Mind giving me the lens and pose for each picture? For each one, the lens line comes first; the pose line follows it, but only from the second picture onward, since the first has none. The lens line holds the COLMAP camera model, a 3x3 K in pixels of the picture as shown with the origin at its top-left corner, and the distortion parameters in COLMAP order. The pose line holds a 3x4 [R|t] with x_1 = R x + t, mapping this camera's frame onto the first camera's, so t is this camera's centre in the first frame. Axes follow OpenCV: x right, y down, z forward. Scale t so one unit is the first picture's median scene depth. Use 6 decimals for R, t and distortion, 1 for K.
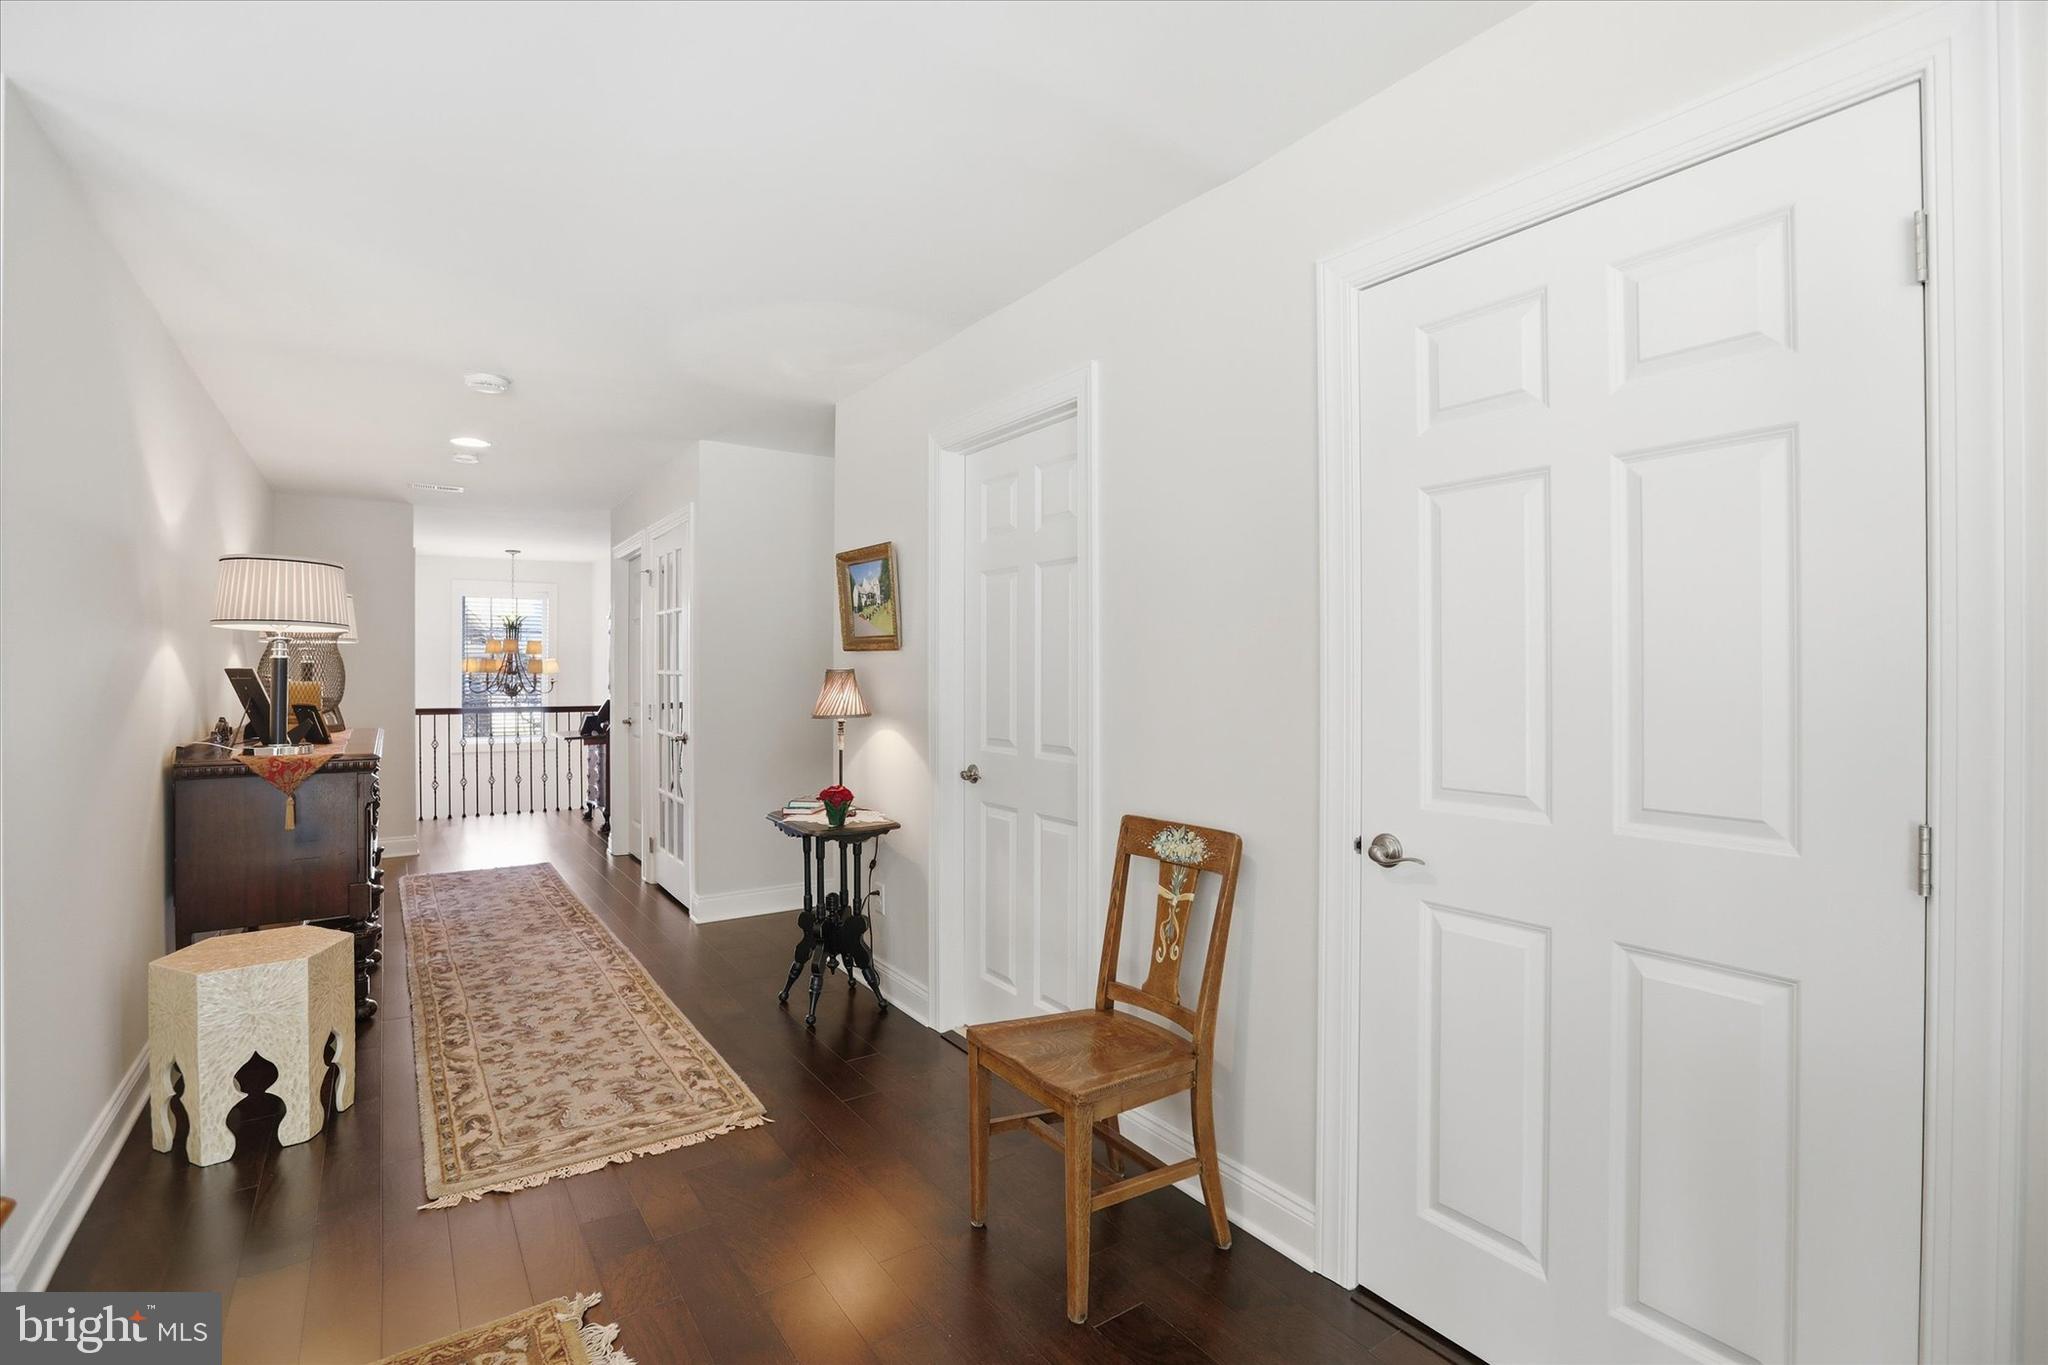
lens RADIAL K [[906.2, 0, 1024.2], [0, 906.2, 652.1], [0, 0, 1]] dist [-0.041297, 0.013720]
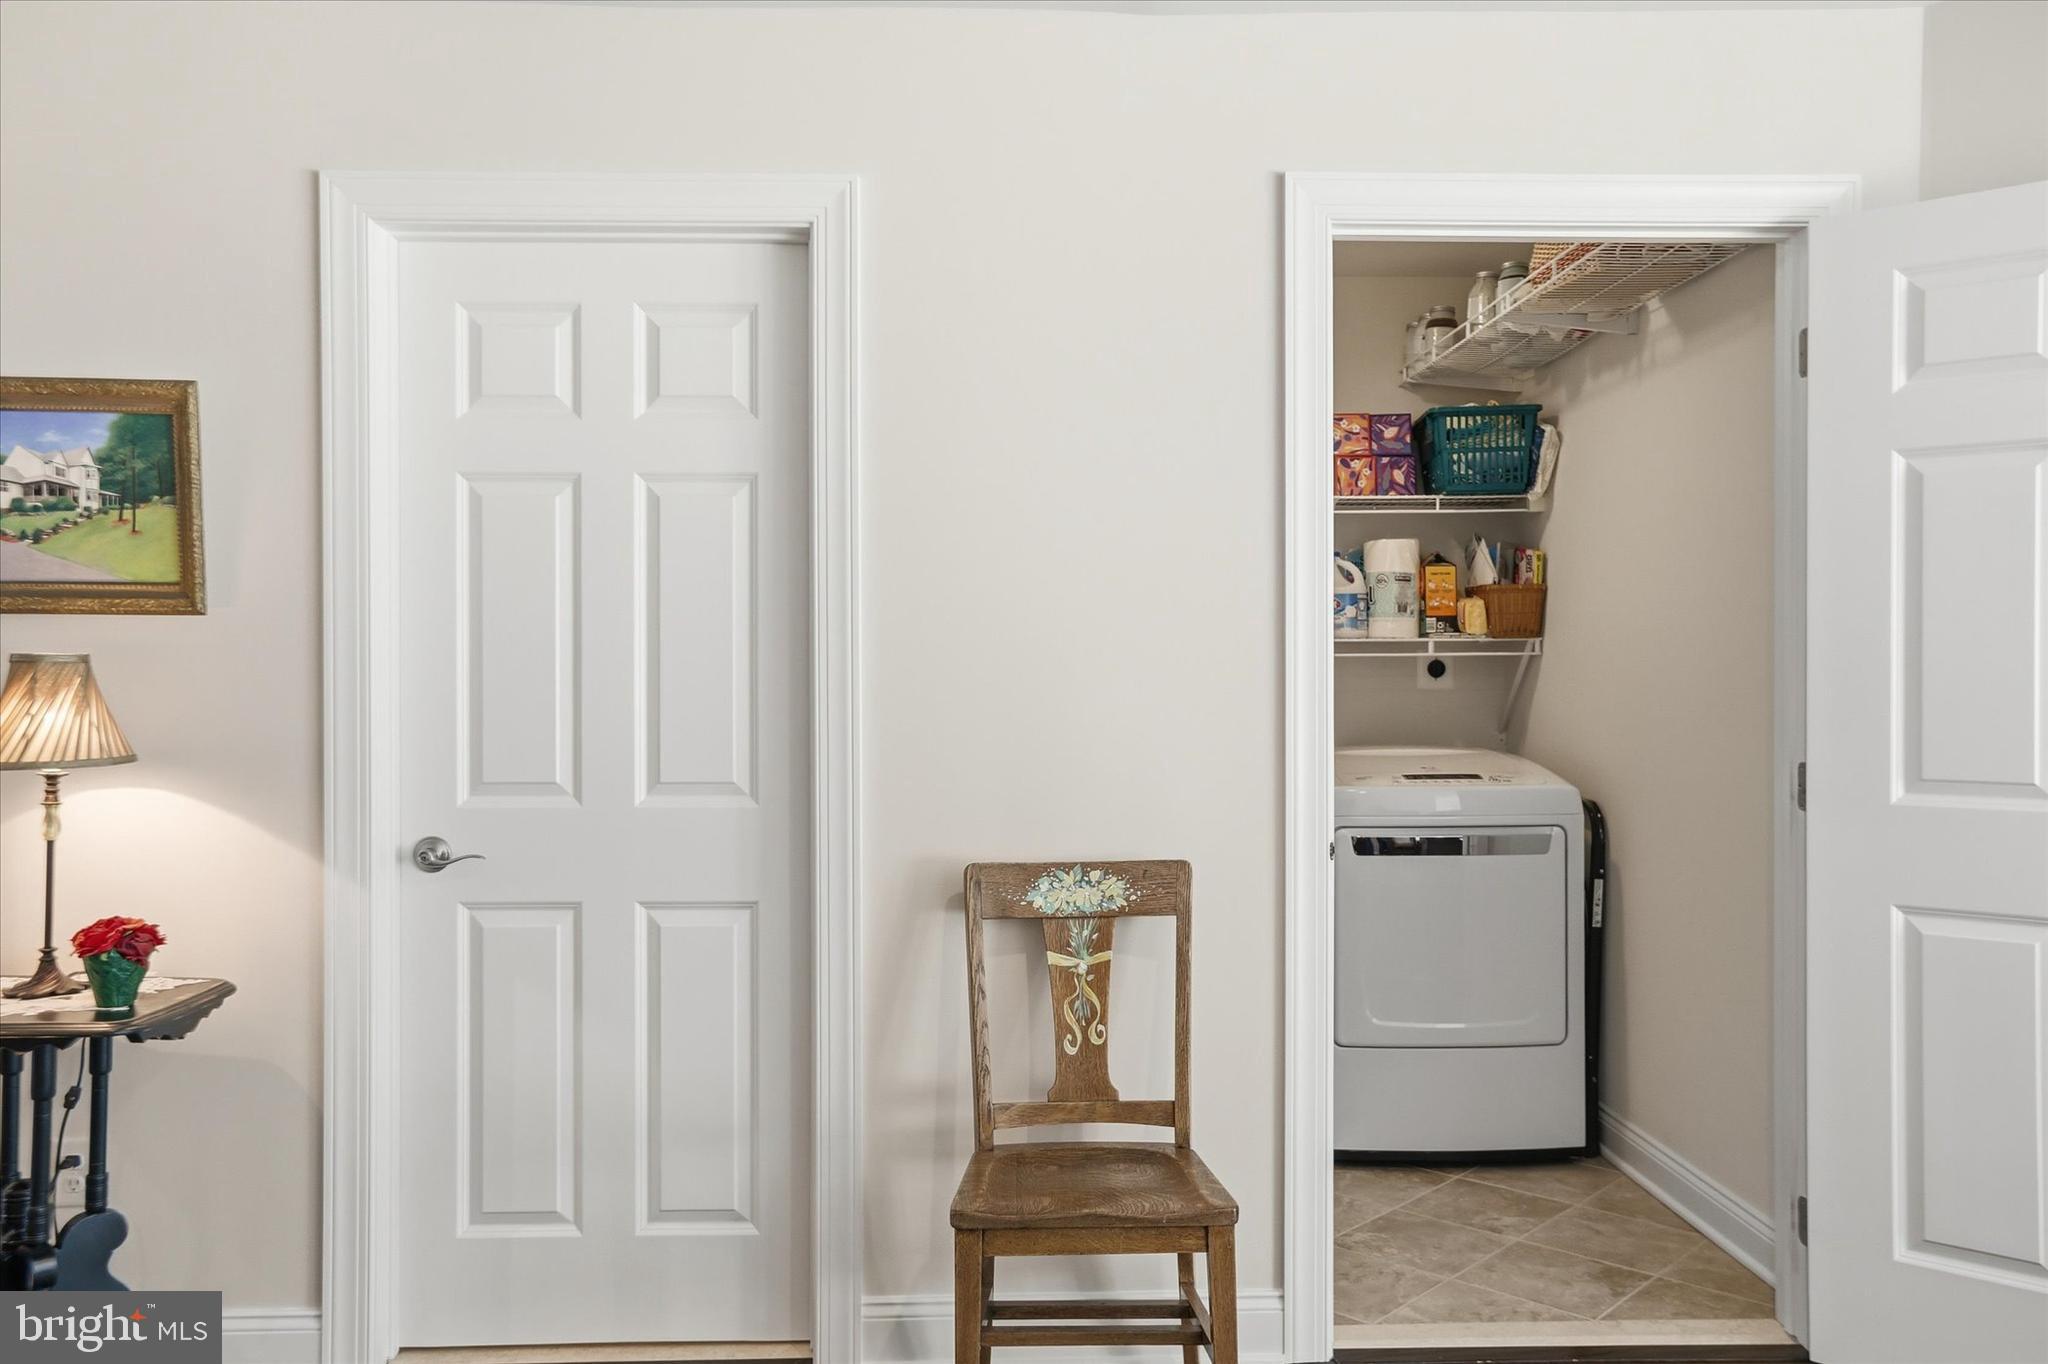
lens RADIAL K [[887.7, 0, 968.0], [0, 887.7, 671.2], [0, 0, 1]] dist [-0.040440, 0.077968]
pose [[0.585619, -0.002850, 0.810581, -0.480013], [-0.019848, 0.999644, 0.017855, 0.018631], [-0.810343, -0.026545, 0.585354, 0.646214]]
